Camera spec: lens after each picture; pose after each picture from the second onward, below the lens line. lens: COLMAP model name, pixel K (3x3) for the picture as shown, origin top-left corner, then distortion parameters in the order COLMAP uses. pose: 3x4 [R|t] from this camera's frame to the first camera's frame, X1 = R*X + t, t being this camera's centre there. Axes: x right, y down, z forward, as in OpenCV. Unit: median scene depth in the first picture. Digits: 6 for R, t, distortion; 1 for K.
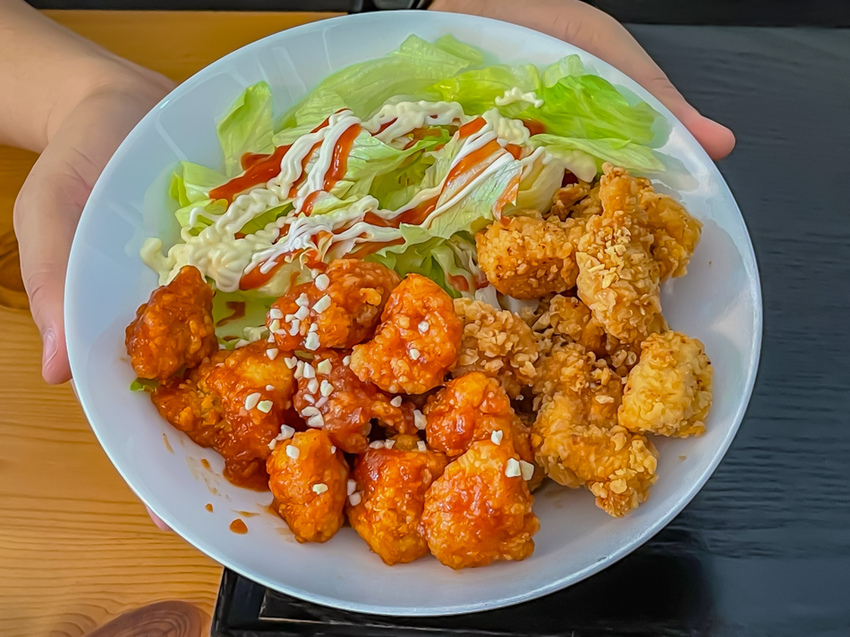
lens RADIAL K [[1622.3, 0, 425.1], [0, 1622.3, 319.6], [0, 0, 1]] dist [-0.059784, 0.000000]
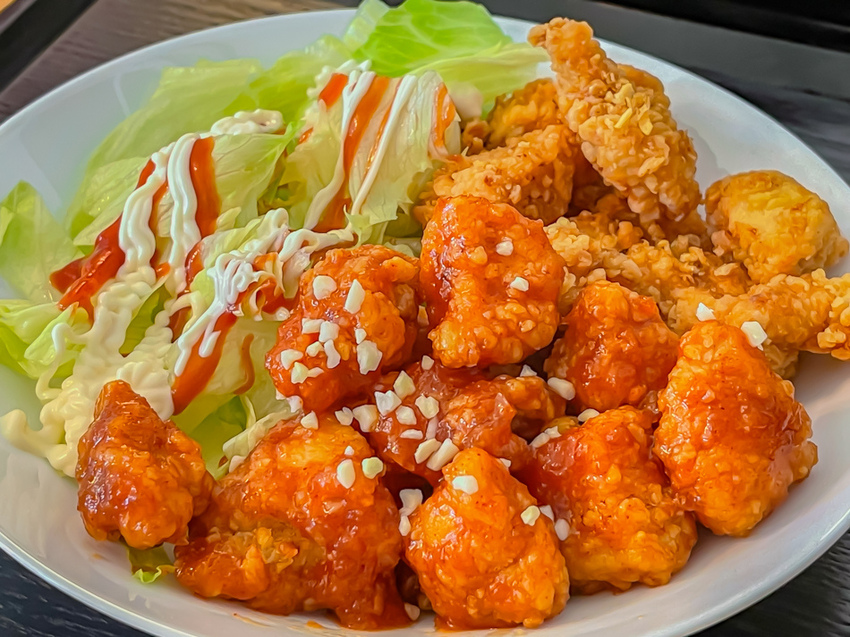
lens RADIAL K [[1622.3, 0, 423.9], [0, 1622.3, 317.4], [0, 0, 1]] dist [-0.059784, 0.000000]
pose [[0.784317, -0.404844, 0.470051, -0.338171], [0.537718, 0.821512, -0.189676, 0.130173], [-0.309363, 0.401521, 0.862018, 0.429486]]
